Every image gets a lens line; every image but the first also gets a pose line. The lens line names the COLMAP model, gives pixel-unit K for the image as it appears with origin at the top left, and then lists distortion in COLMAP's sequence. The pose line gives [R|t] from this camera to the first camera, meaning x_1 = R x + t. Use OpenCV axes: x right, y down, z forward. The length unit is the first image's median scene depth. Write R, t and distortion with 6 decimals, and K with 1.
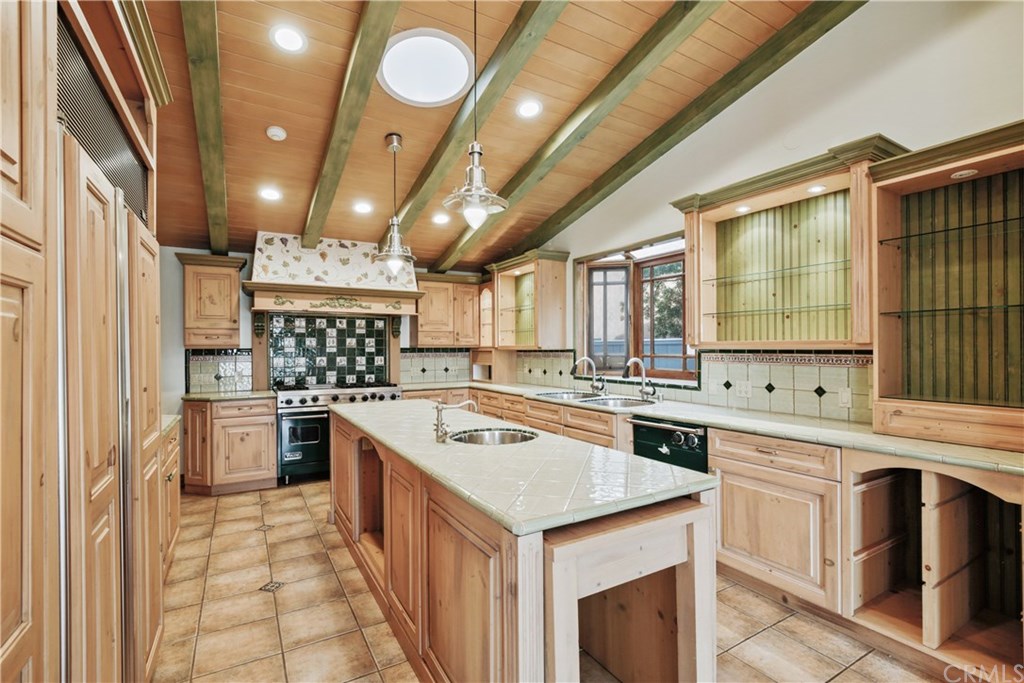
lens RADIAL K [[474.3, 0, 519.1], [0, 474.3, 349.3], [0, 0, 1]] dist [-0.018672, 0.000693]
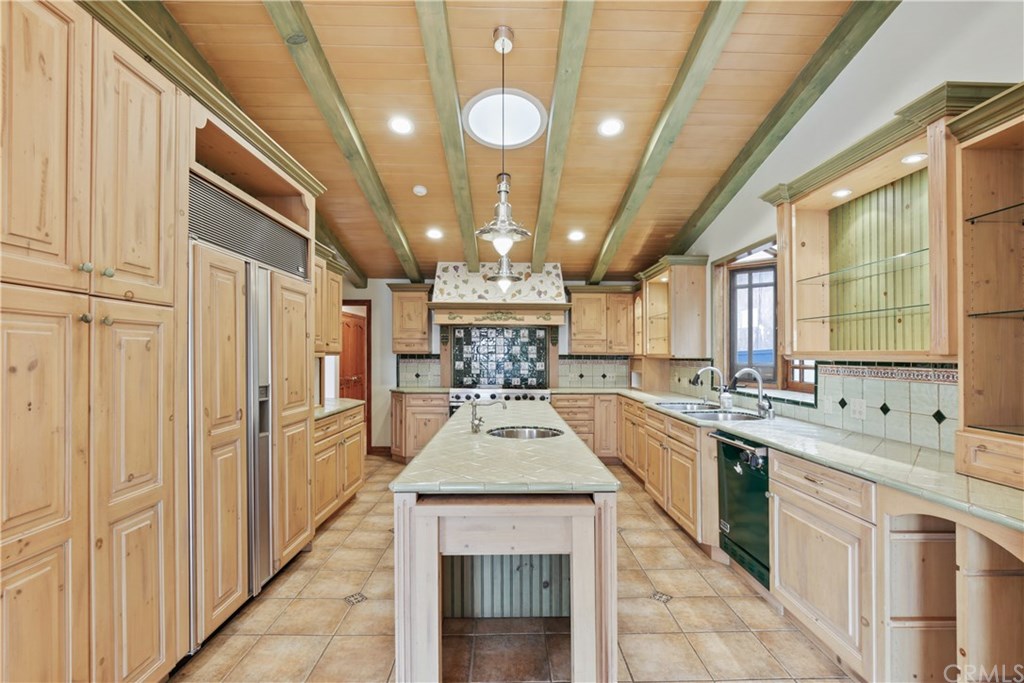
lens RADIAL K [[471.1, 0, 513.0], [0, 471.1, 357.5], [0, 0, 1]] dist [-0.017586, 0.000820]
pose [[0.867286, 0.012729, -0.497648, 0.265278], [-0.011078, 0.999919, 0.006270, -0.002922], [0.497687, 0.000075, 0.867357, -0.005466]]
